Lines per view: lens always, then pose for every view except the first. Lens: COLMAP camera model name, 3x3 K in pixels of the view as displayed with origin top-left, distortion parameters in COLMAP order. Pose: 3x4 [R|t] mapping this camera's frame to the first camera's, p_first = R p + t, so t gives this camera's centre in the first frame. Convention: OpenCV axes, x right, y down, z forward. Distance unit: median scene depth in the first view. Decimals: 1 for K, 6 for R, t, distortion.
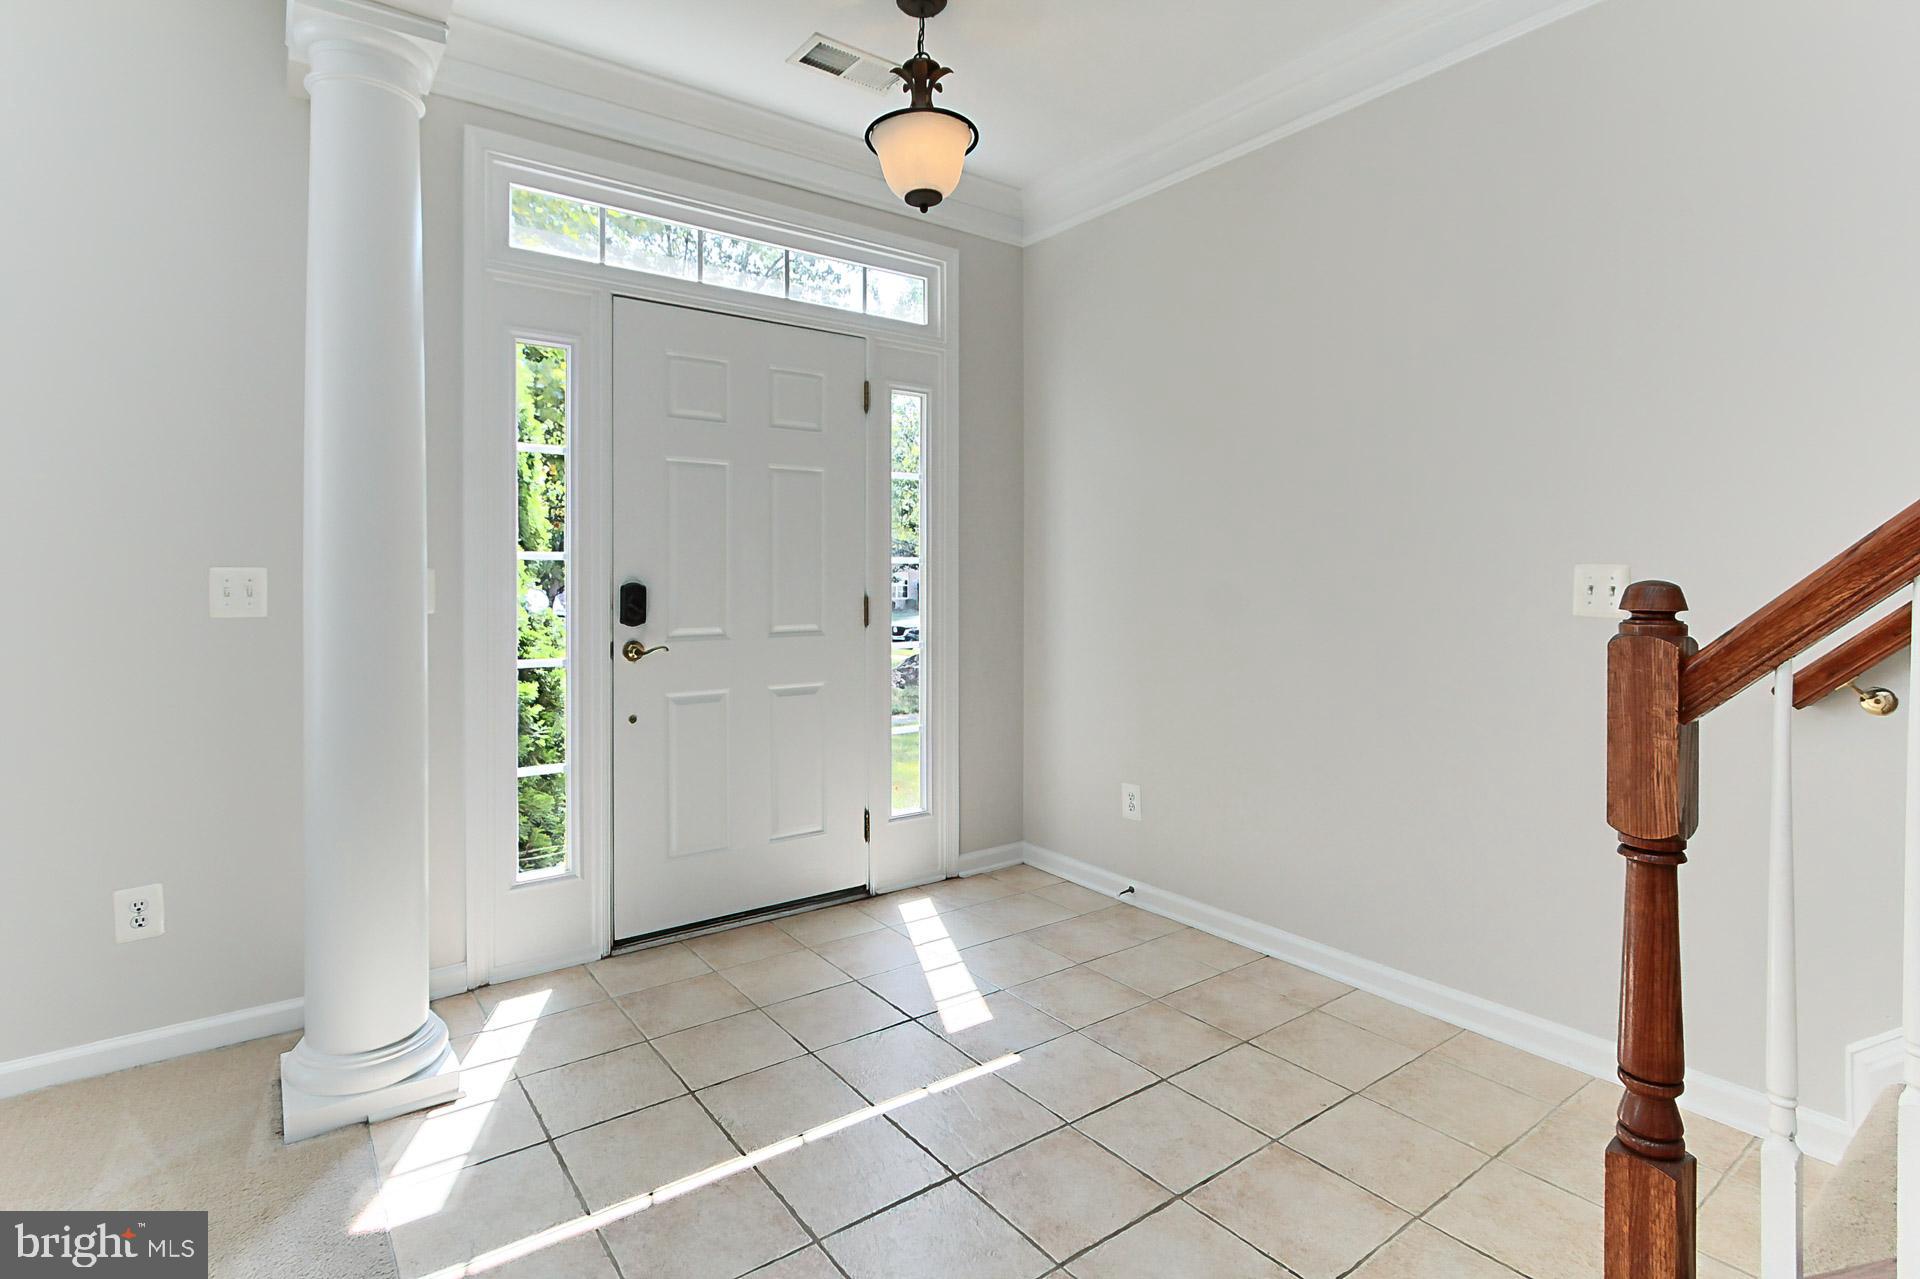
lens RADIAL K [[959.7, 0, 981.8], [0, 959.7, 588.0], [0, 0, 1]] dist [-0.001700, 0.000303]
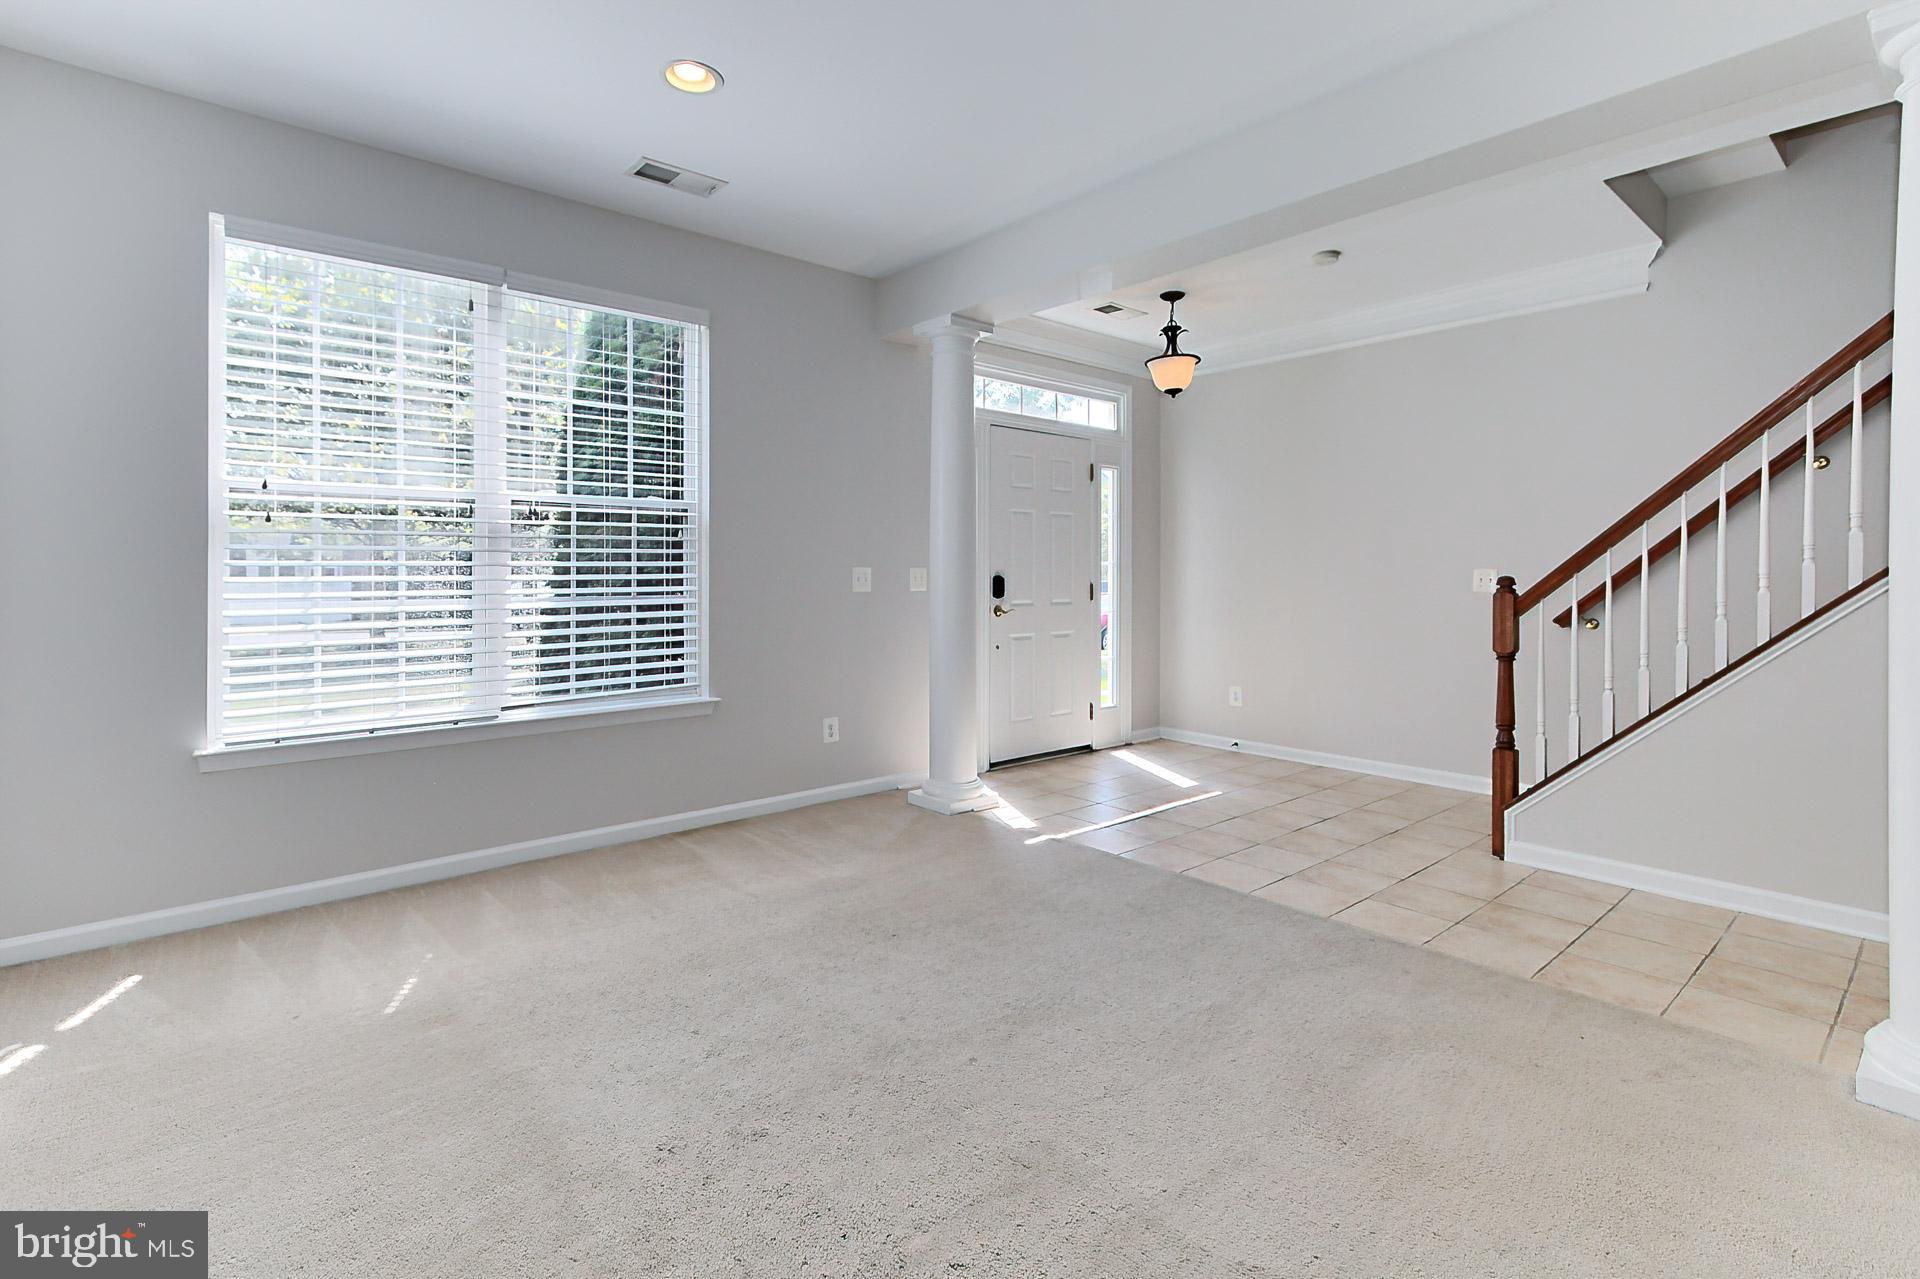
lens RADIAL K [[938.2, 0, 961.1], [0, 938.2, 576.8], [0, 0, 1]] dist [0.001289, 0.002432]
pose [[0.996595, 0.002065, 0.082422, -0.515806], [-0.001649, 0.999986, -0.005112, 0.005608], [-0.082432, 0.004959, 0.996584, -0.742483]]
